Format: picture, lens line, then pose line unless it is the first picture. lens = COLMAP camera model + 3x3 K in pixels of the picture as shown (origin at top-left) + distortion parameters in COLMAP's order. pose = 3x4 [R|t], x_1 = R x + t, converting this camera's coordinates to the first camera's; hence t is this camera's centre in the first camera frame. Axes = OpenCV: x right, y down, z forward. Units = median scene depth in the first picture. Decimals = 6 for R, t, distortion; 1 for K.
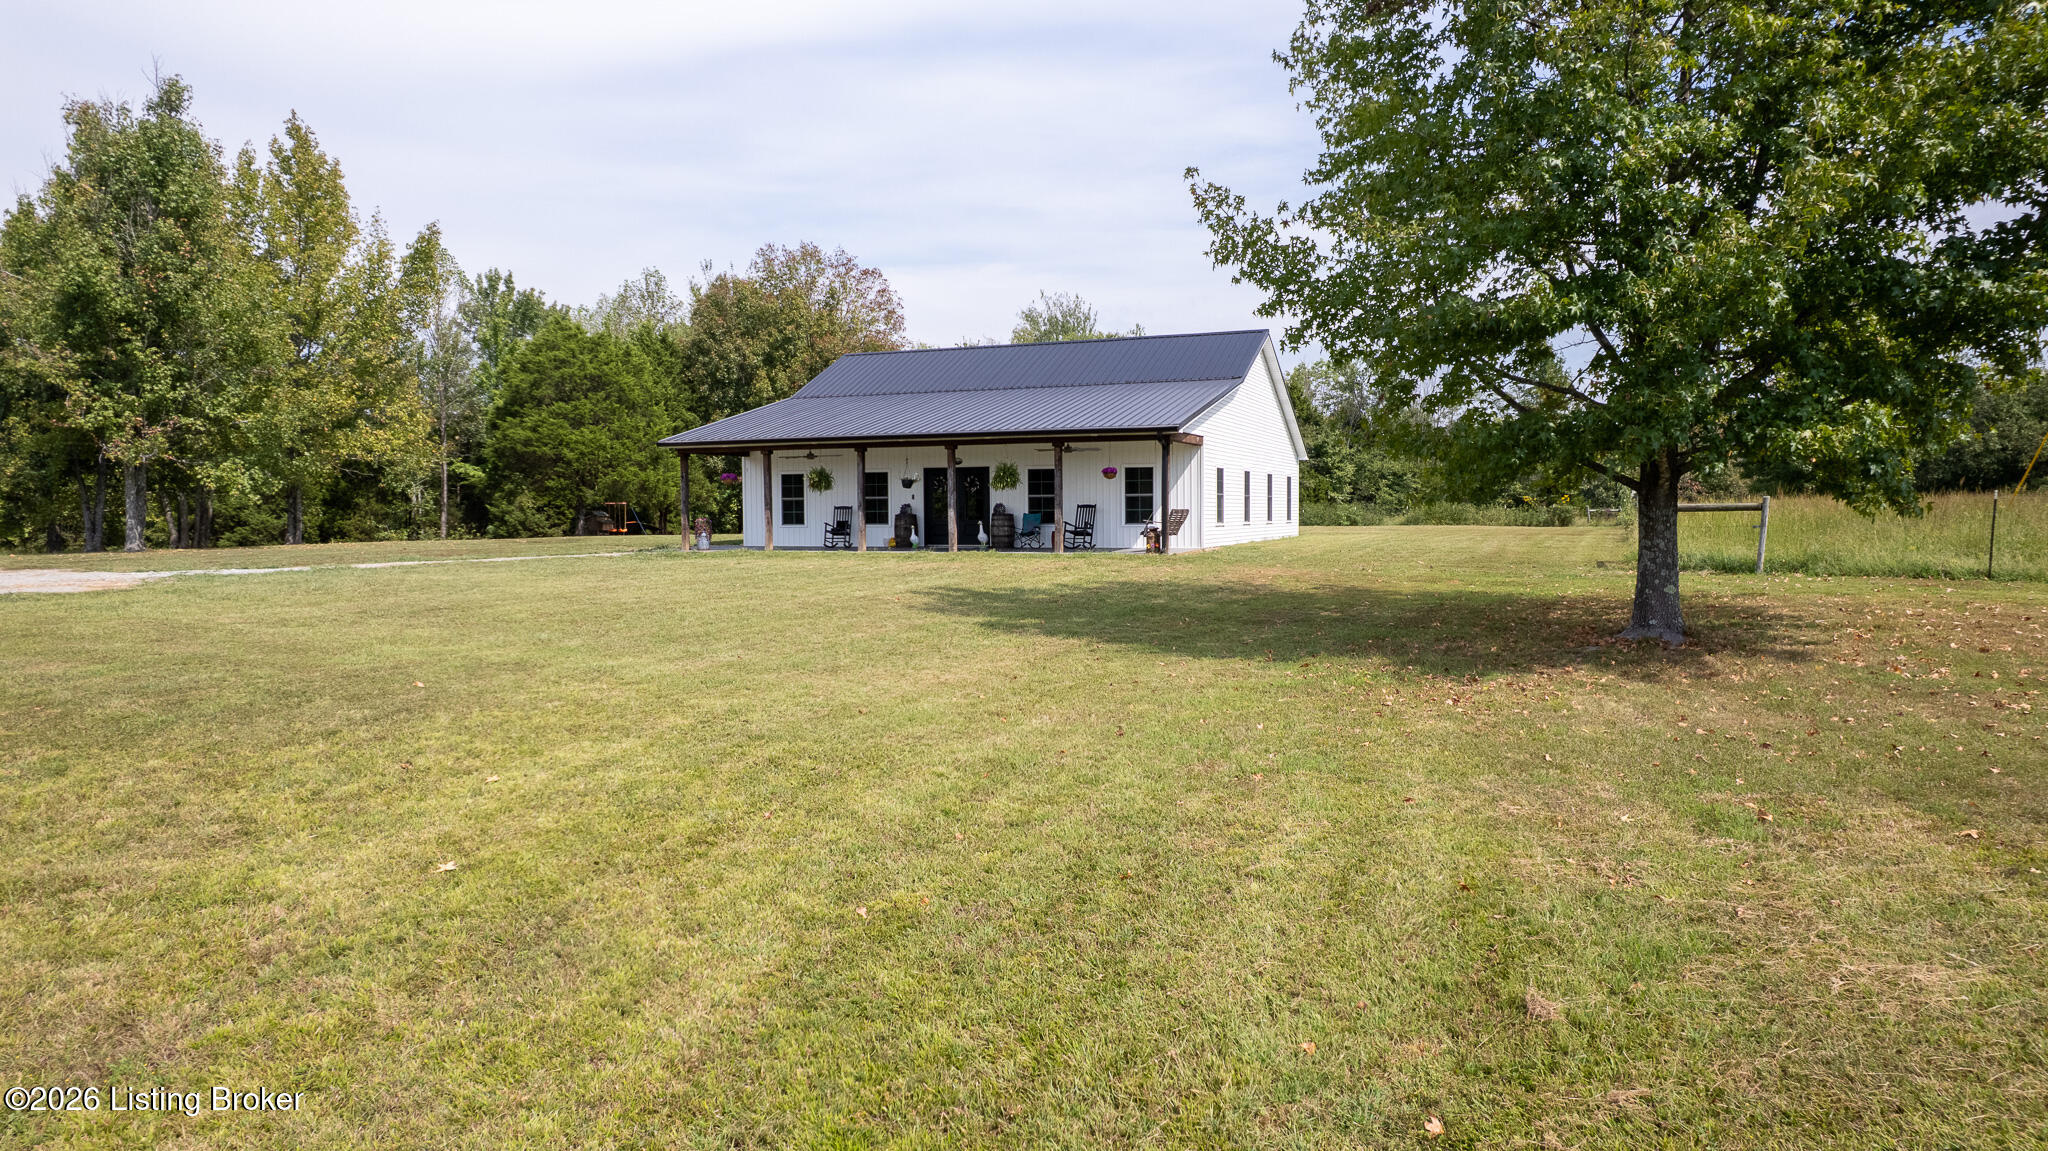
lens RADIAL K [[1308.3, 0, 1024.0], [0, 1308.3, 575.5], [0, 0, 1]] dist [-0.078066, 0.070427]
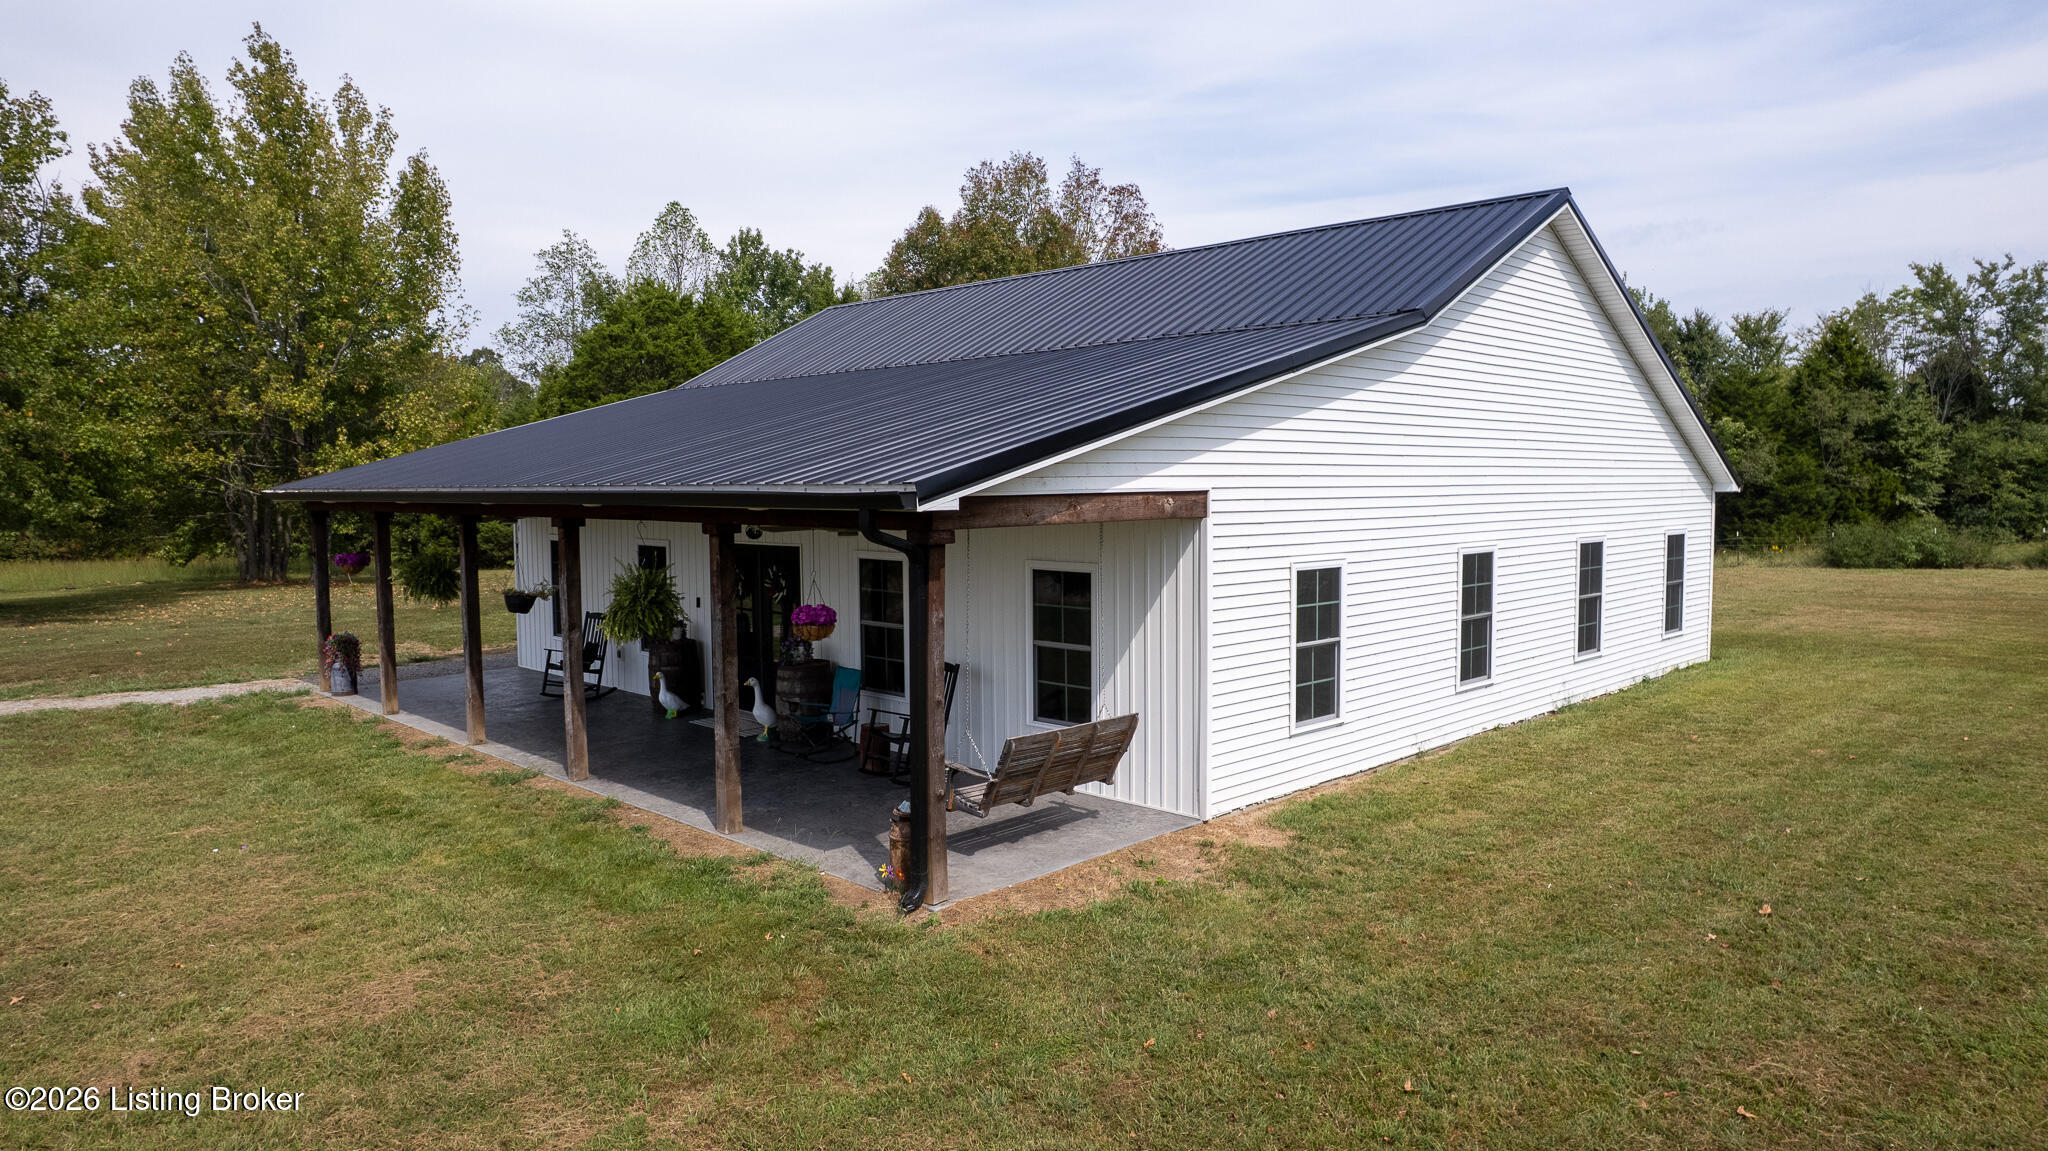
lens RADIAL K [[1308.3, 0, 1024.0], [0, 1308.3, 575.5], [0, 0, 1]] dist [-0.078066, 0.070427]
pose [[0.920994, 0.027481, -0.388607, 0.196121], [-0.017173, 0.999403, 0.029977, -0.082573], [0.389199, -0.020935, 0.920916, 0.593518]]
